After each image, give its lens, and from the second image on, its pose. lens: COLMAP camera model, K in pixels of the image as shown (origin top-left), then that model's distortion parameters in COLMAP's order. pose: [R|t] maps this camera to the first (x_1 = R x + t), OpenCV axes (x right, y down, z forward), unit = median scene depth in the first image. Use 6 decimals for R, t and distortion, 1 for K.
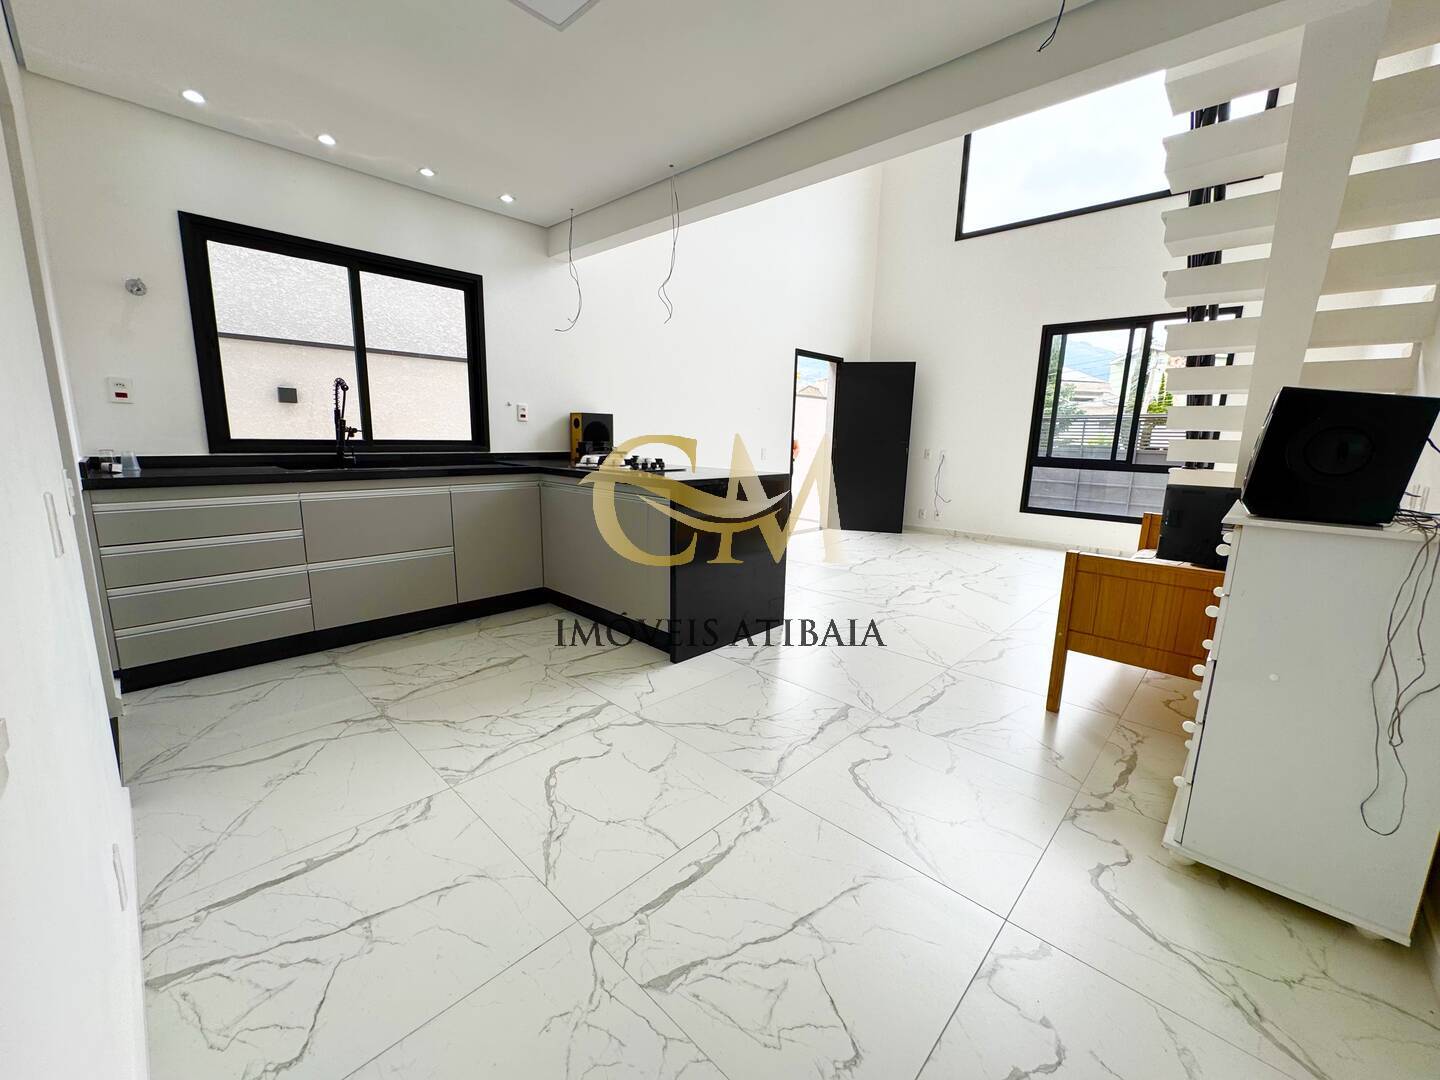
lens RADIAL K [[577.8, 0, 713.5], [0, 577.8, 539.3], [0, 0, 1]] dist [-0.001897, -0.000444]
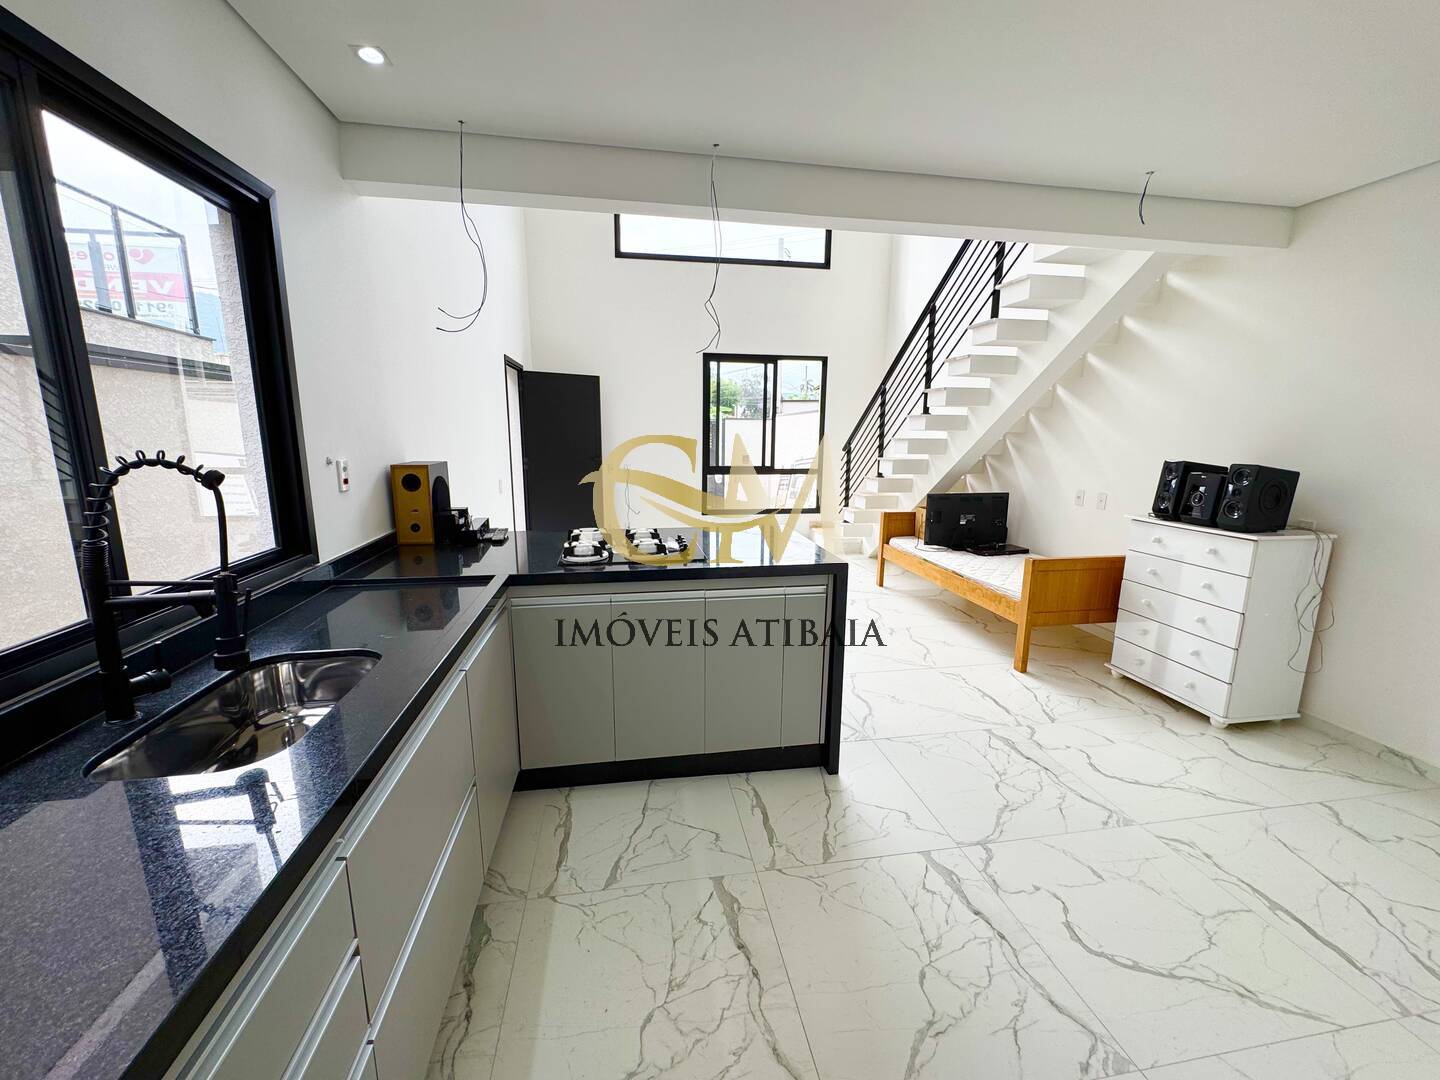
lens RADIAL K [[587.7, 0, 733.9], [0, 587.7, 522.7], [0, 0, 1]] dist [0.006573, -0.000417]
pose [[0.589507, -0.145216, 0.794603, -0.607054], [0.150147, 0.986263, 0.068851, -0.176345], [-0.793686, 0.078719, 0.603213, 0.446475]]
